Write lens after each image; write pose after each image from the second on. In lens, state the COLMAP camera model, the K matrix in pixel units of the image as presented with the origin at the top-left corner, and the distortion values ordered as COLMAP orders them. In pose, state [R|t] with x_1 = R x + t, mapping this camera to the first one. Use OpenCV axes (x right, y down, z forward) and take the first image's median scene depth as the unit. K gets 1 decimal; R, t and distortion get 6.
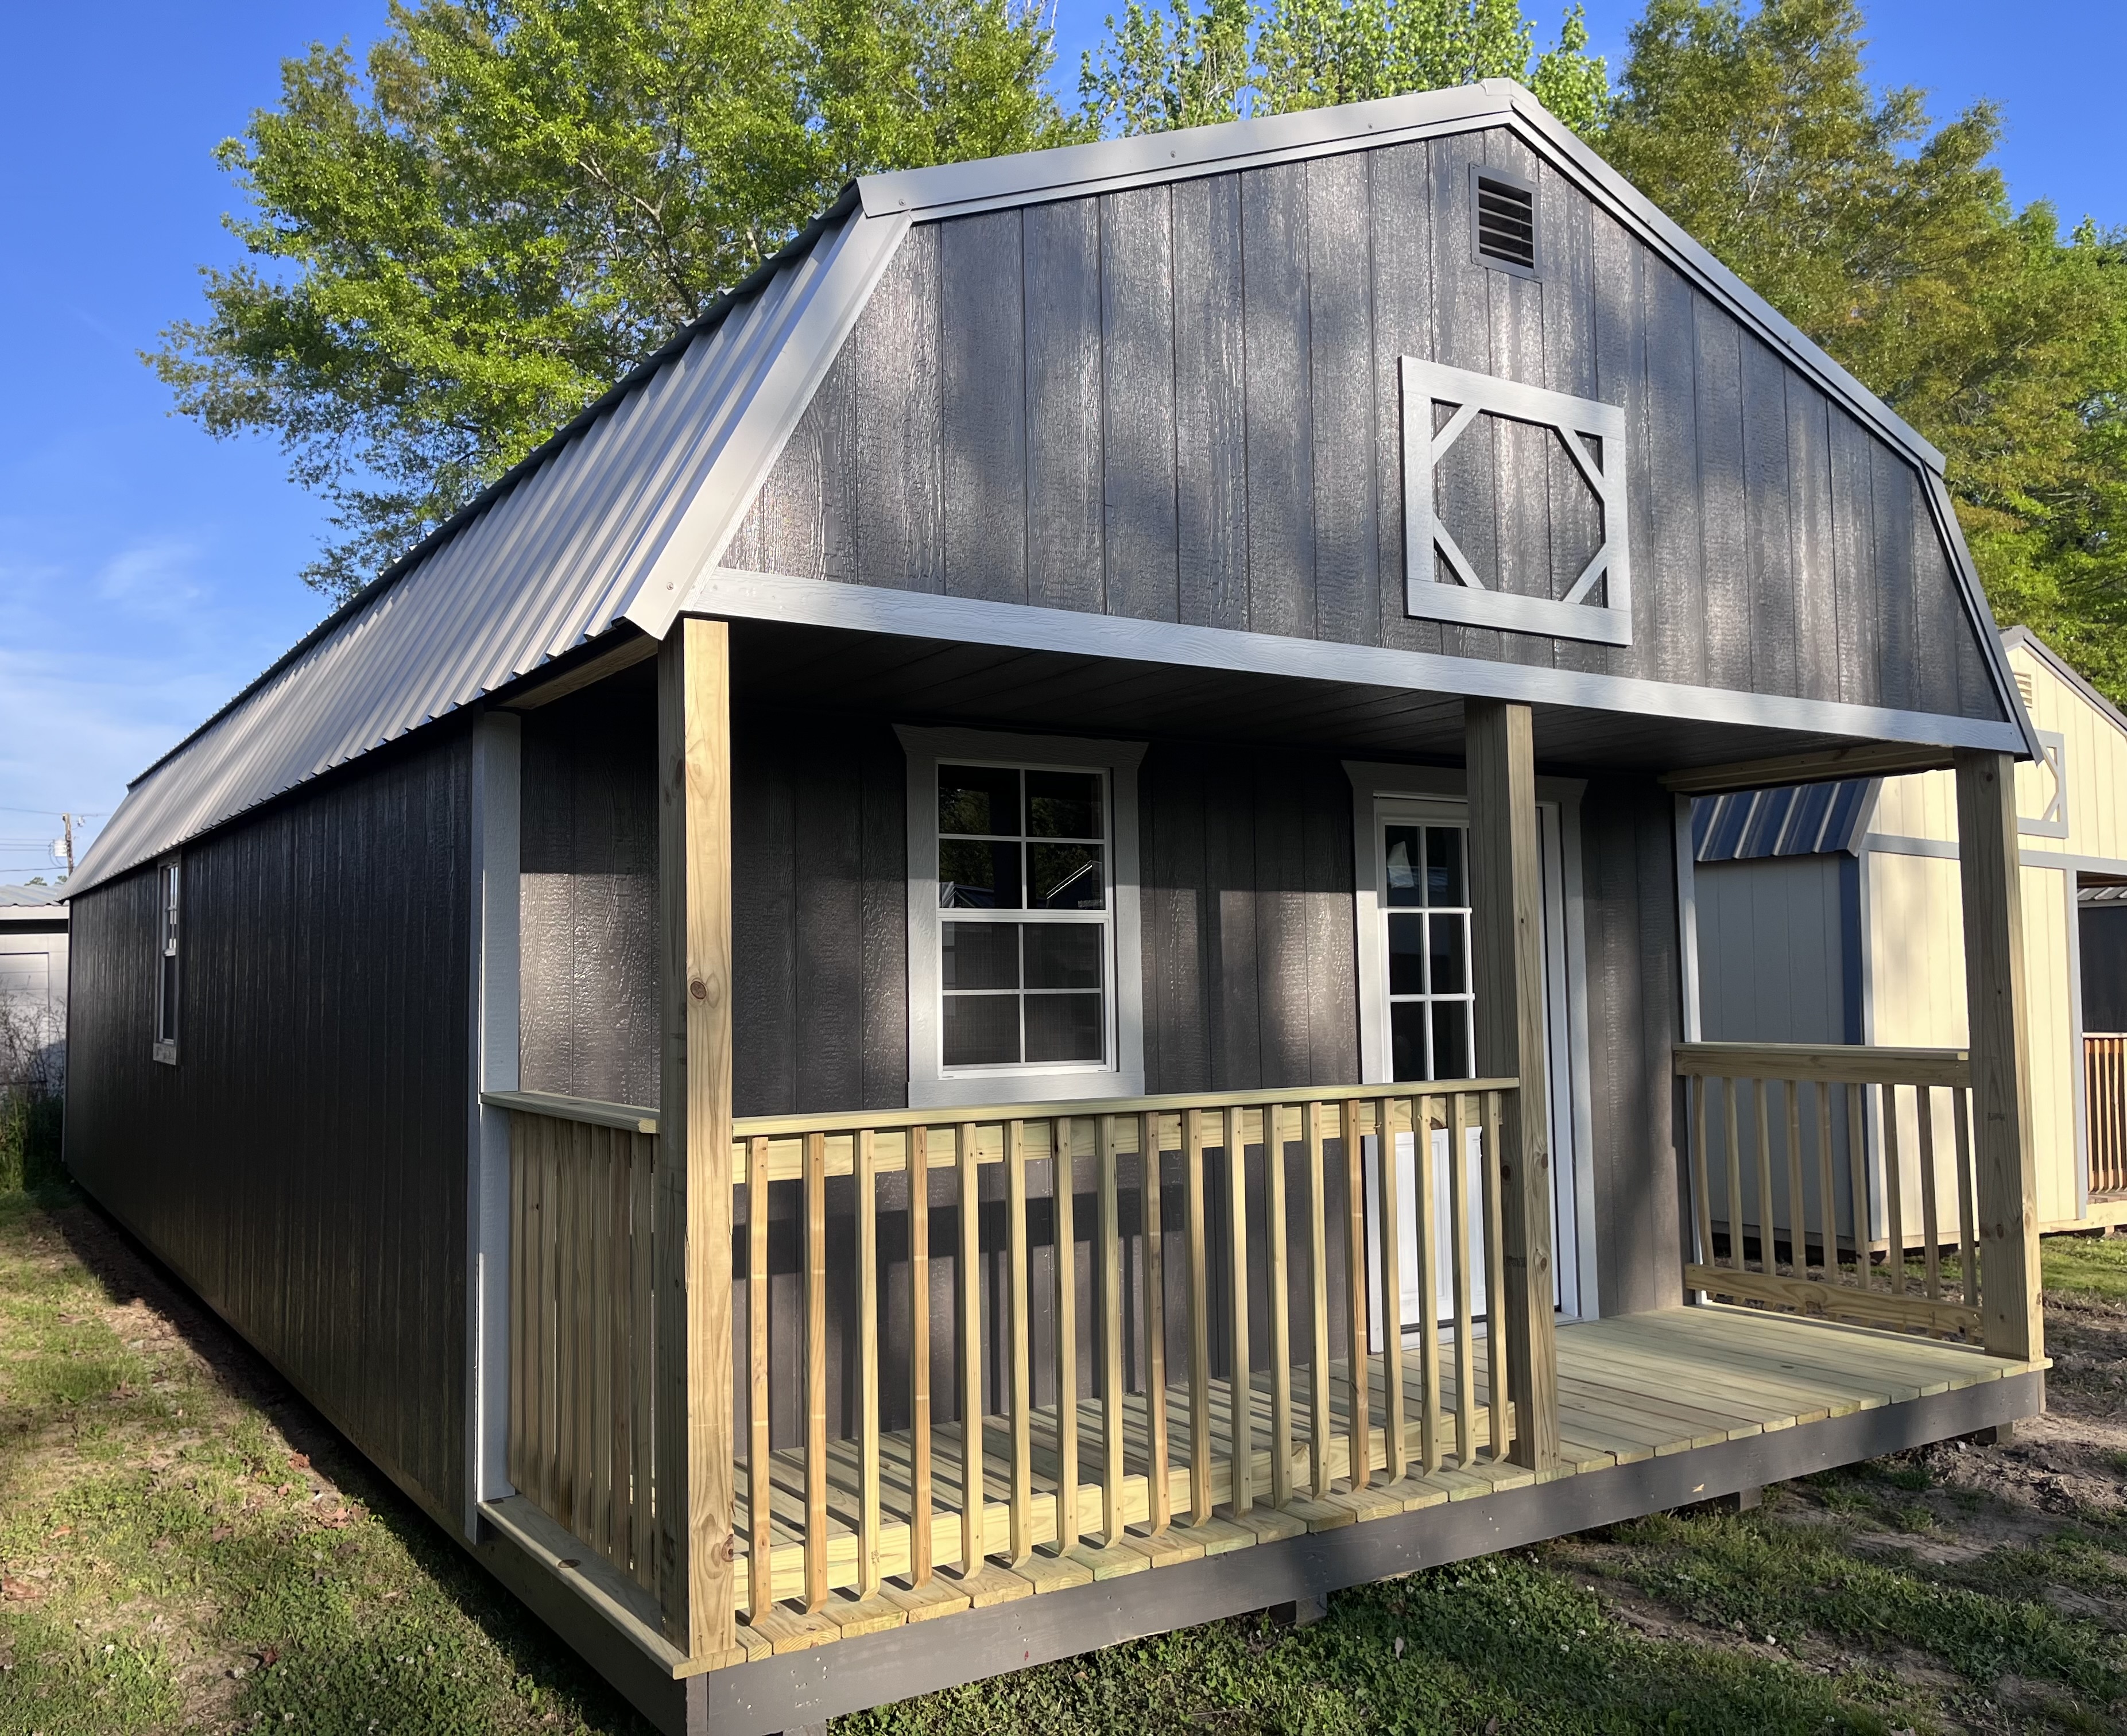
lens RADIAL K [[1750.5, 0, 969.4], [0, 1750.5, 876.7], [0, 0, 1]] dist [0.097576, -0.122962]
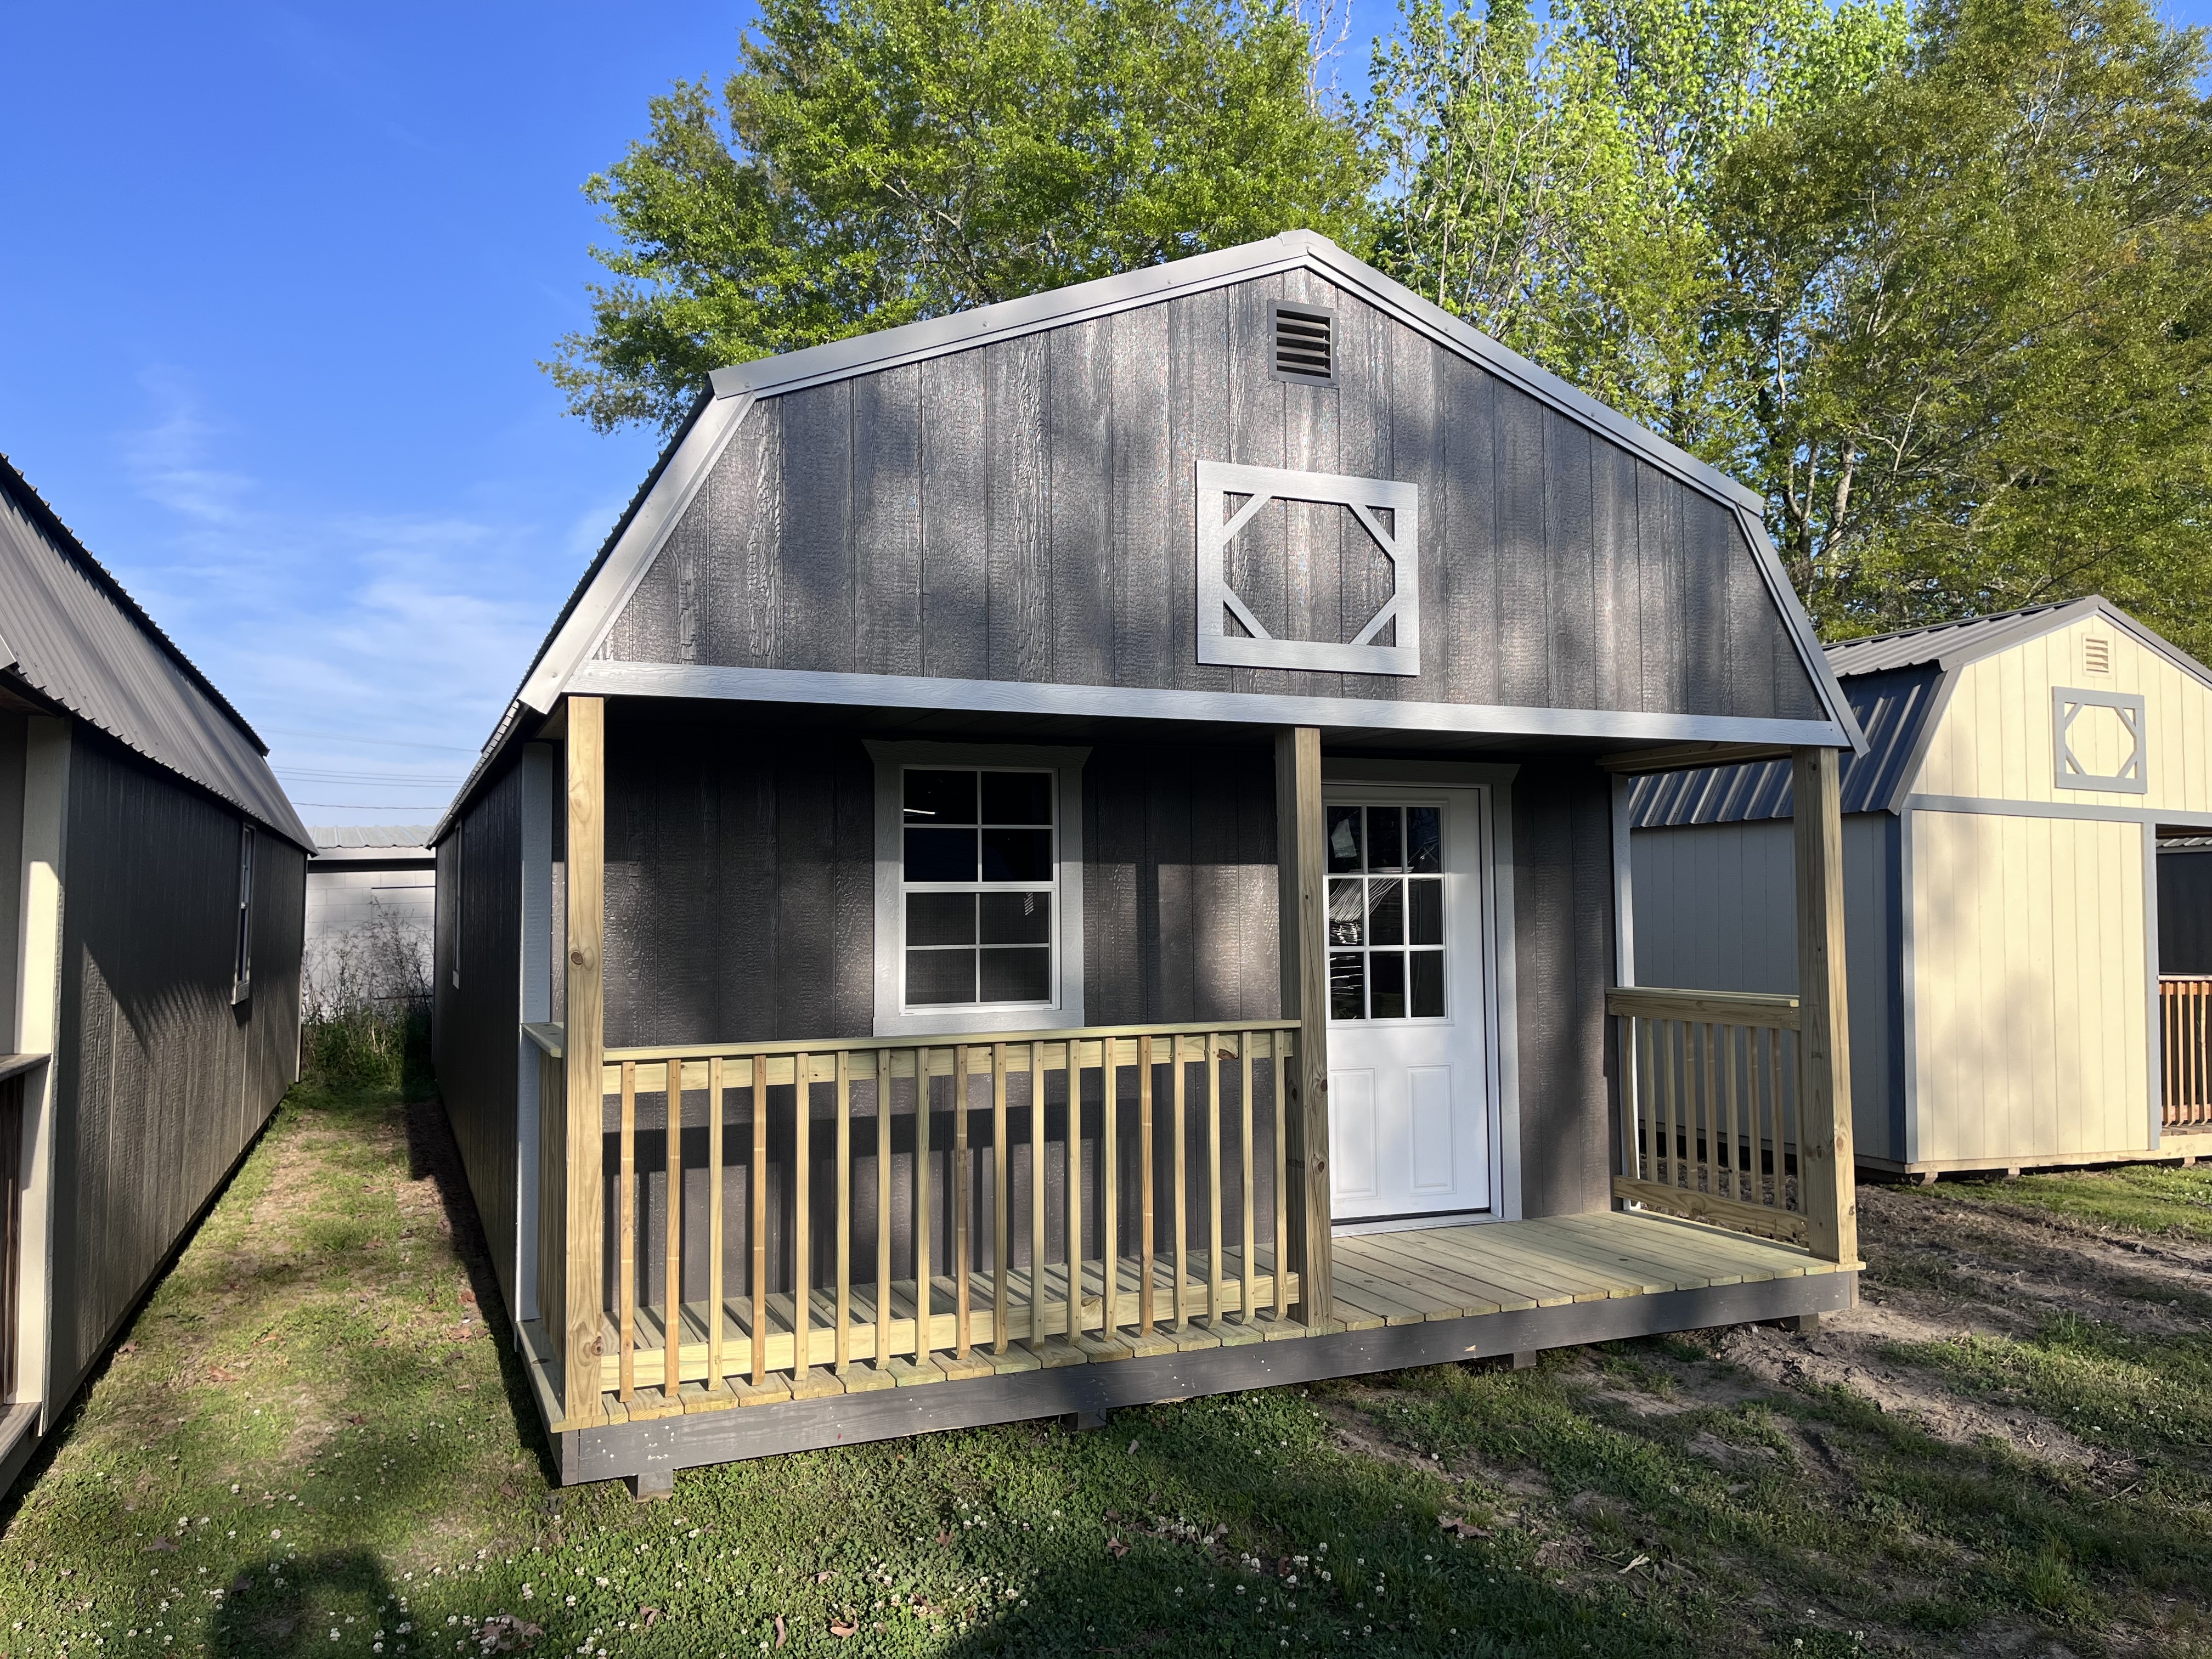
lens RADIAL K [[1662.0, 0, 1106.0], [0, 1662.0, 829.5], [0, 0, 1]] dist [0.077975, -0.095201]
pose [[0.990625, -0.002983, -0.136576, 0.301538], [0.004919, 0.999892, 0.013835, -0.037467], [0.136520, -0.014377, 0.990533, -0.188573]]
